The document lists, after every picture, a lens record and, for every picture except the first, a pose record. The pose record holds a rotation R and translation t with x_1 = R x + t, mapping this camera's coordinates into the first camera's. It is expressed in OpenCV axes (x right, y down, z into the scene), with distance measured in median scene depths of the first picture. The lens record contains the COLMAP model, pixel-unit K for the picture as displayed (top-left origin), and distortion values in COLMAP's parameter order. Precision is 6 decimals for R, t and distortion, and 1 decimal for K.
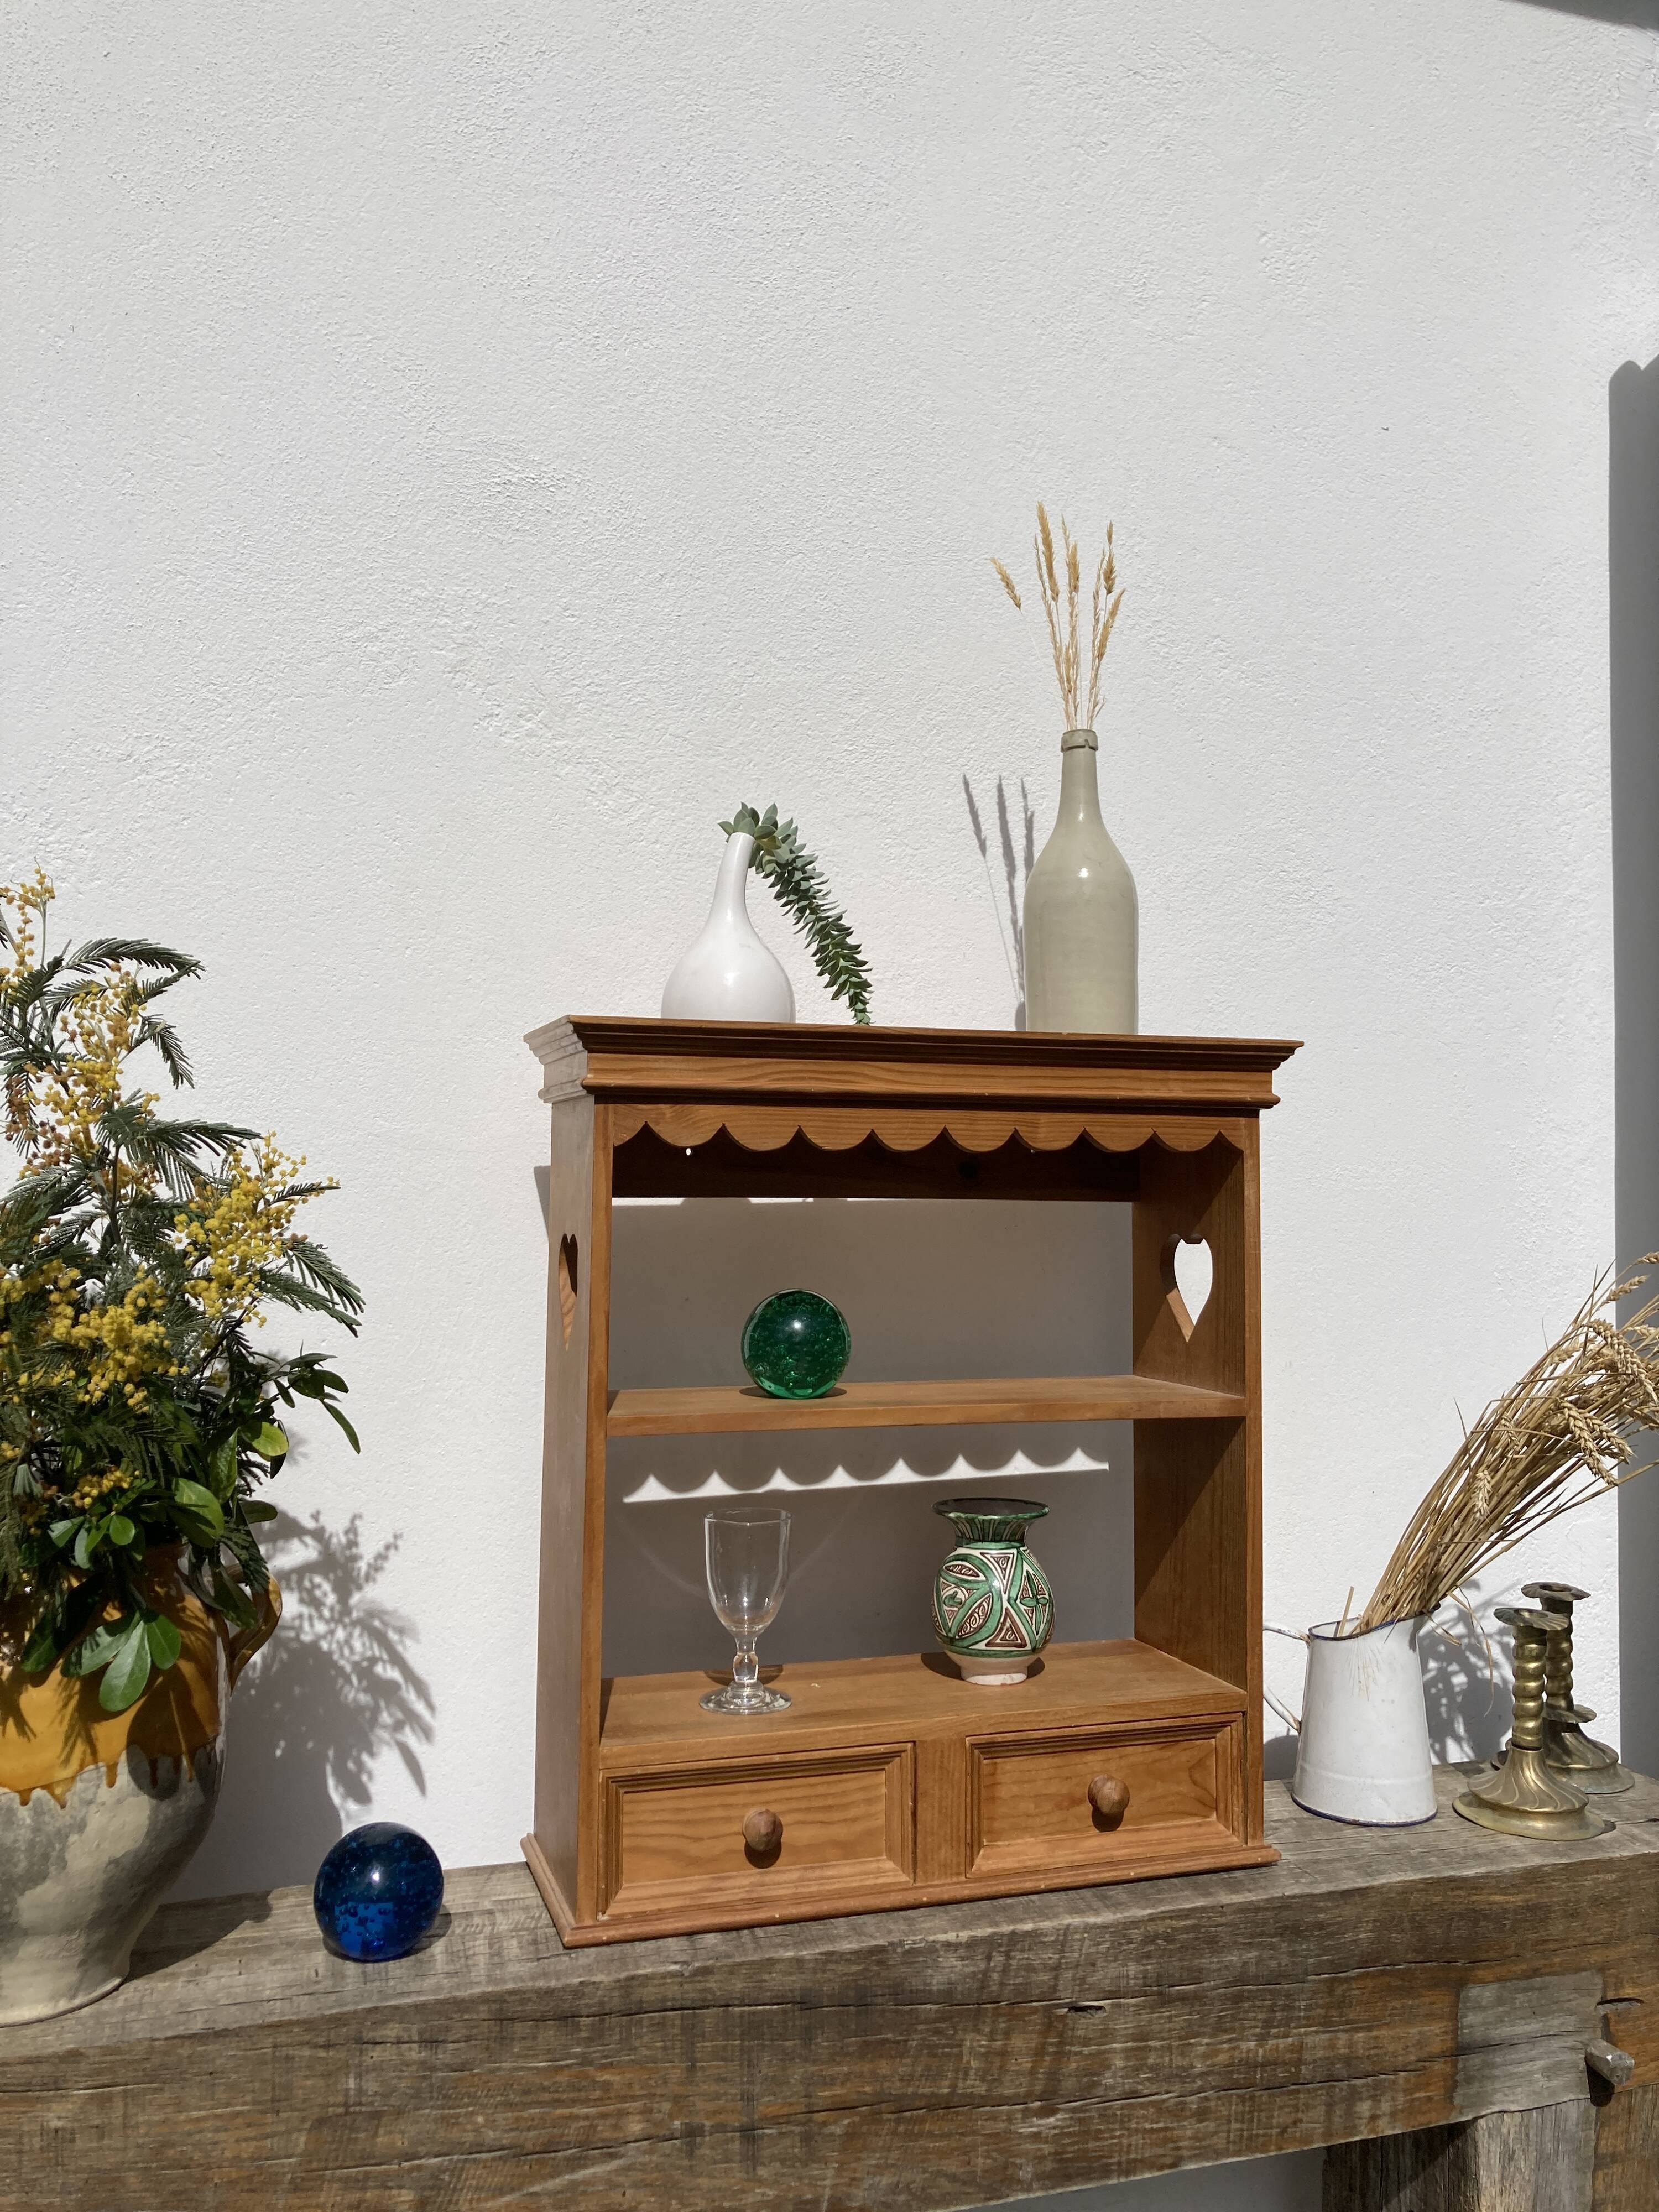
lens RADIAL K [[1805.0, 0, 823.0], [0, 1805.0, 1104.2], [0, 0, 1]] dist [0.013263, 0.010752]
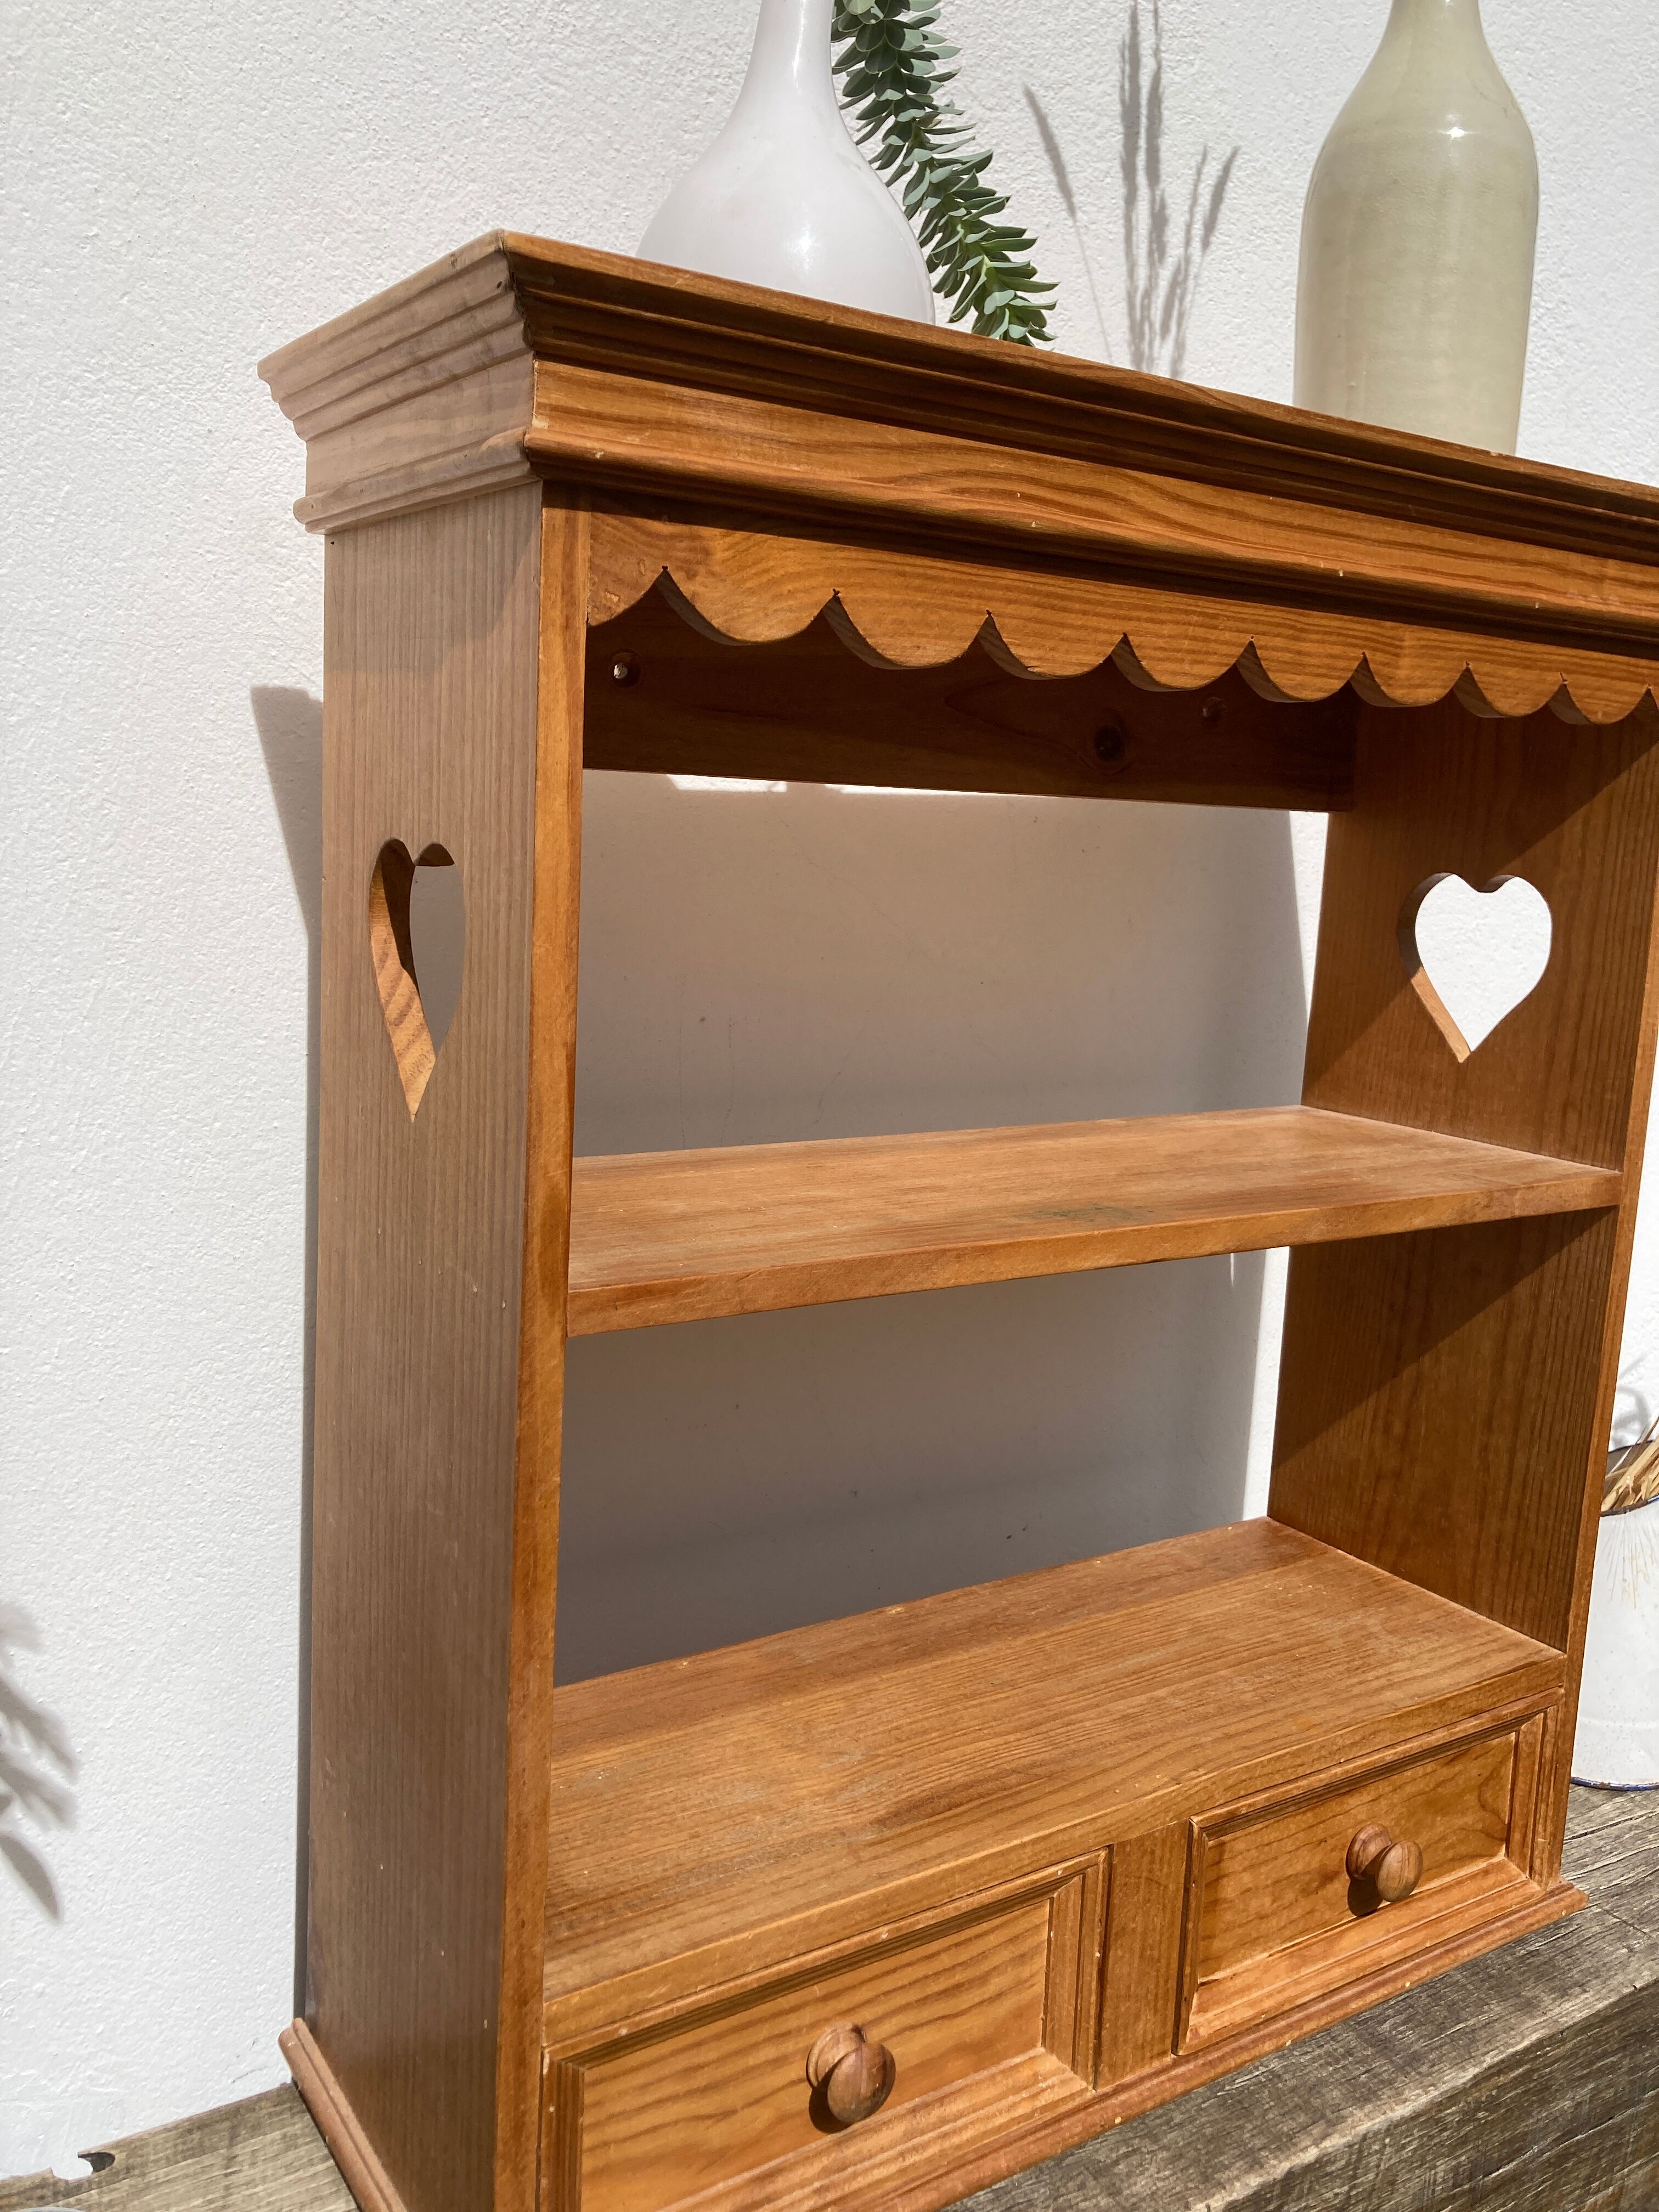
lens RADIAL K [[1820.8, 0, 847.6], [0, 1820.8, 1082.7], [0, 0, 1]] dist [-0.010977, 0.046930]
pose [[0.963469, 0.000226, 0.267819, -0.161025], [-0.056421, 0.977729, 0.202147, 0.036047], [-0.261809, -0.209873, 0.942024, 0.568452]]
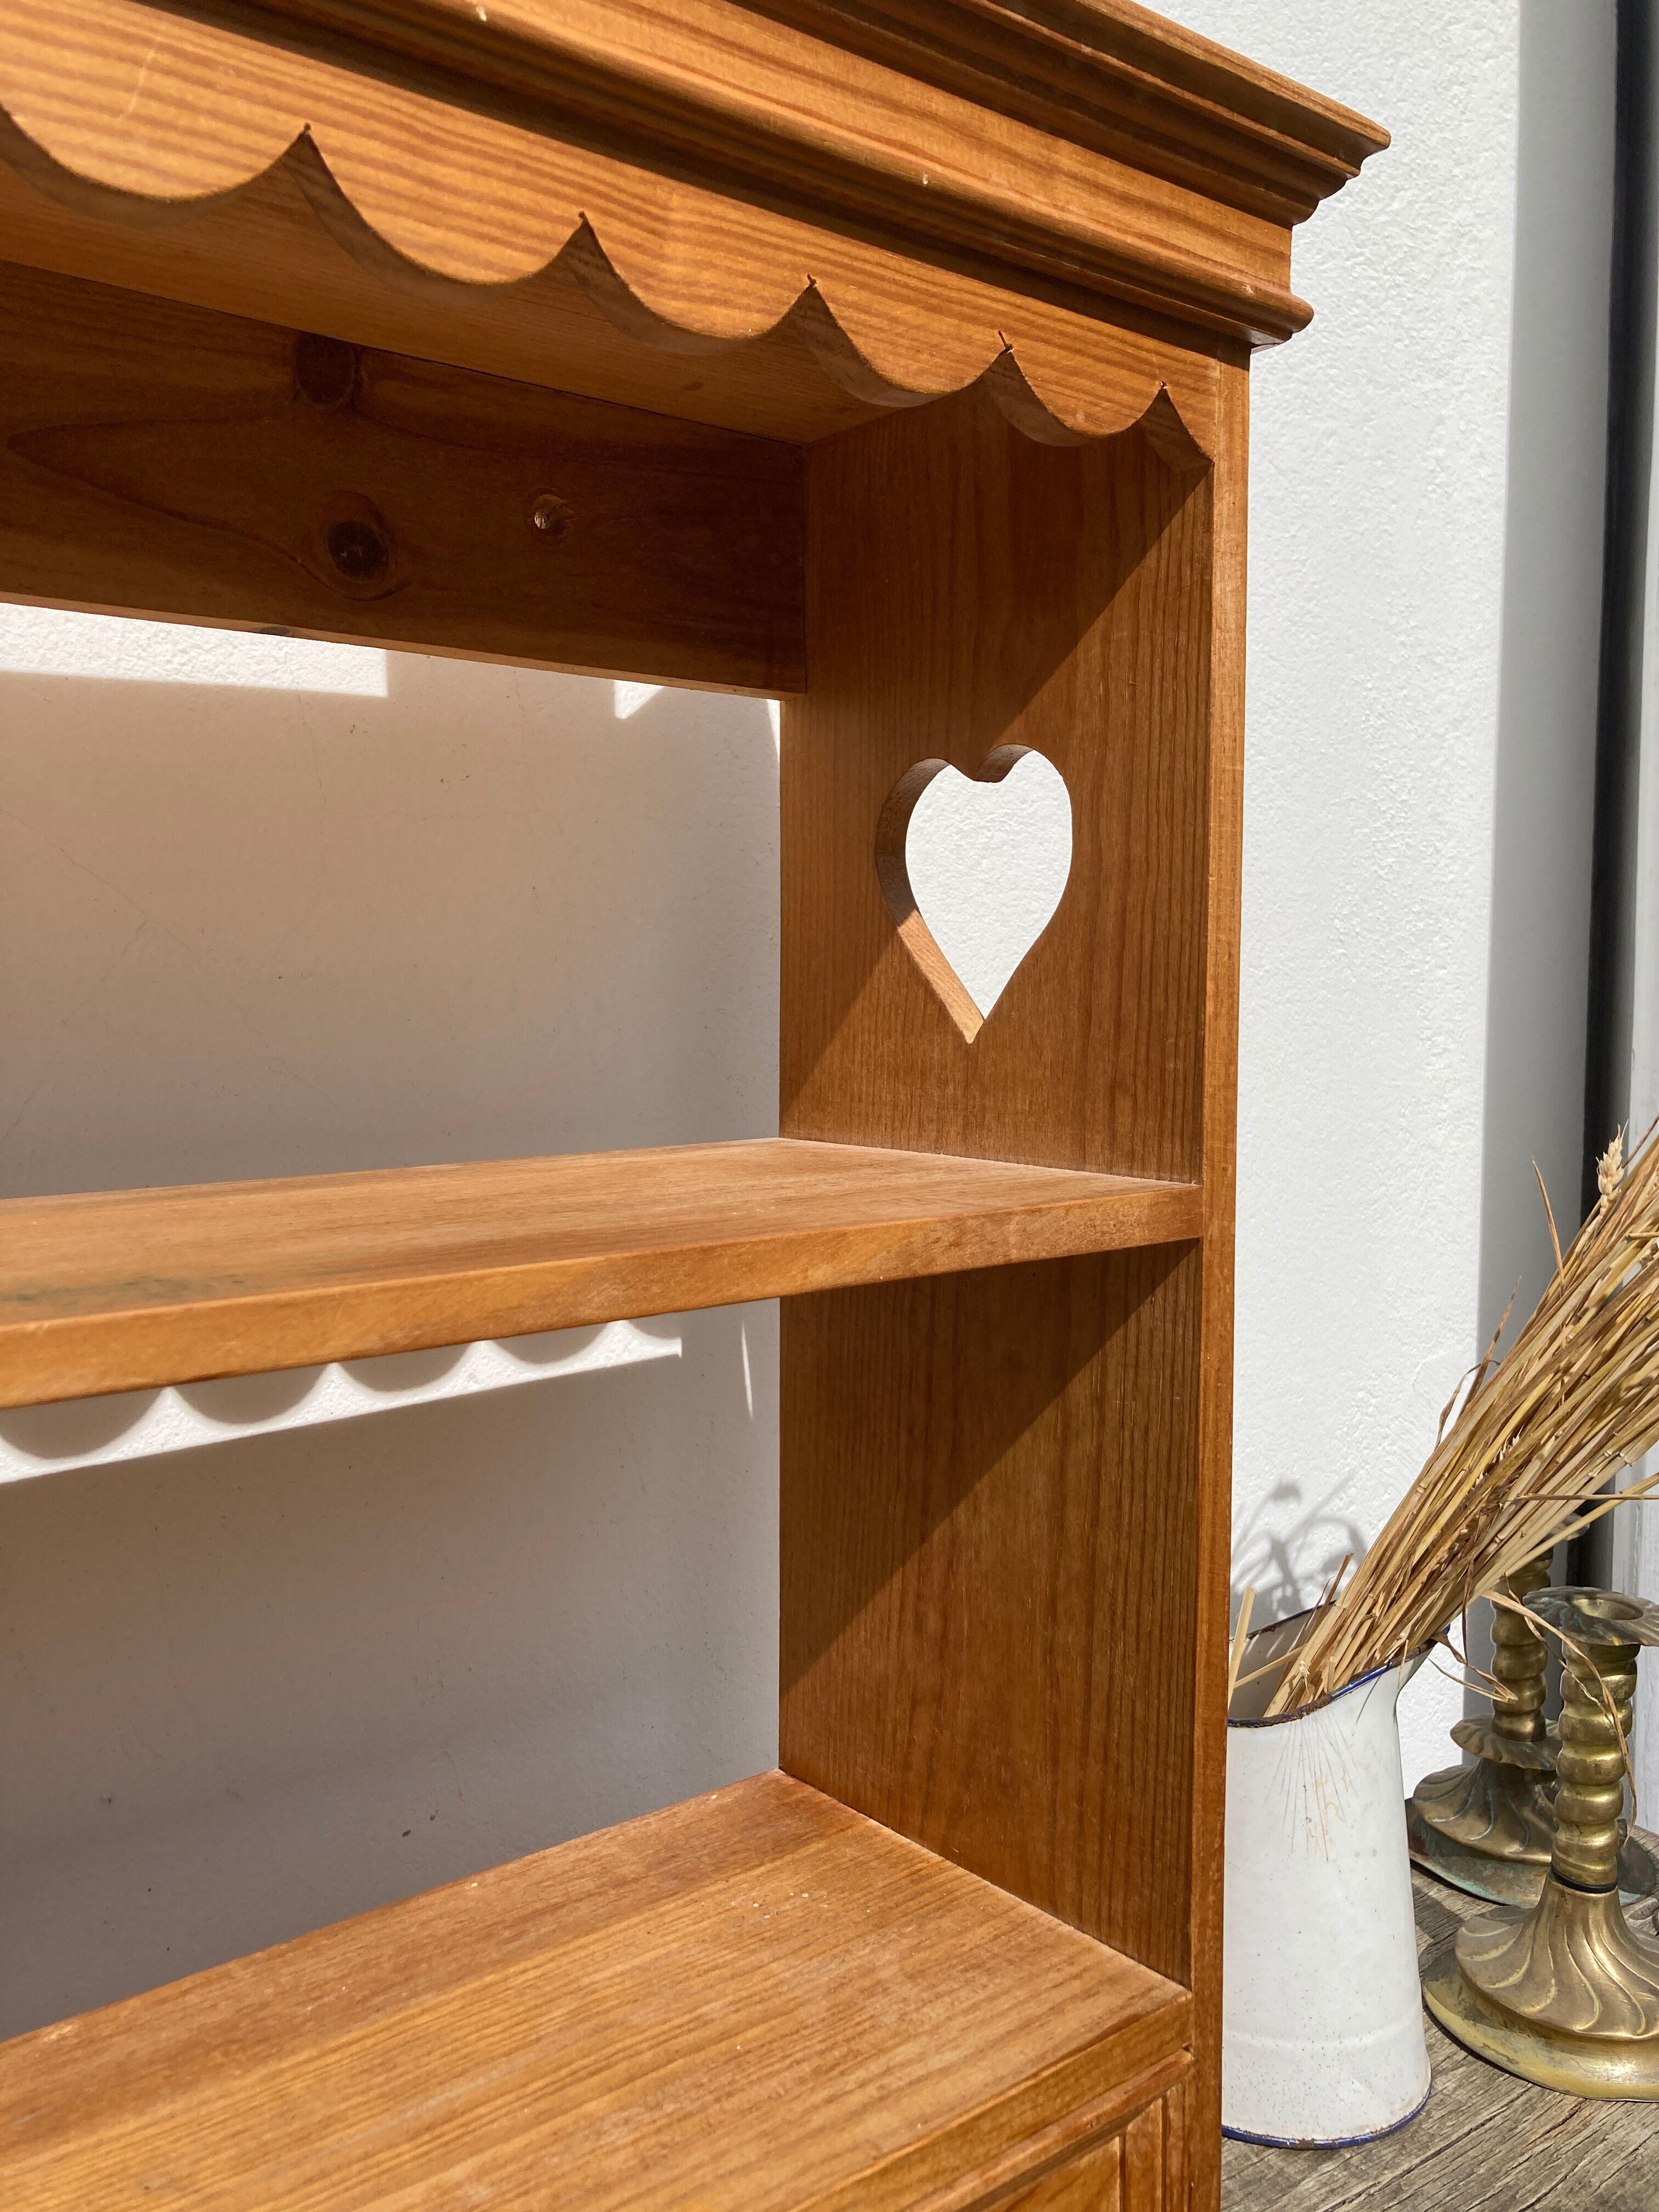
lens RADIAL K [[1819.2, 0, 818.7], [0, 1819.2, 1085.2], [0, 0, 1]] dist [0.027565, 0.001258]
pose [[0.931106, -0.029237, 0.363575, 0.040126], [-0.014010, 0.993180, 0.115748, 0.110263], [-0.364479, -0.112868, 0.924346, 0.749427]]
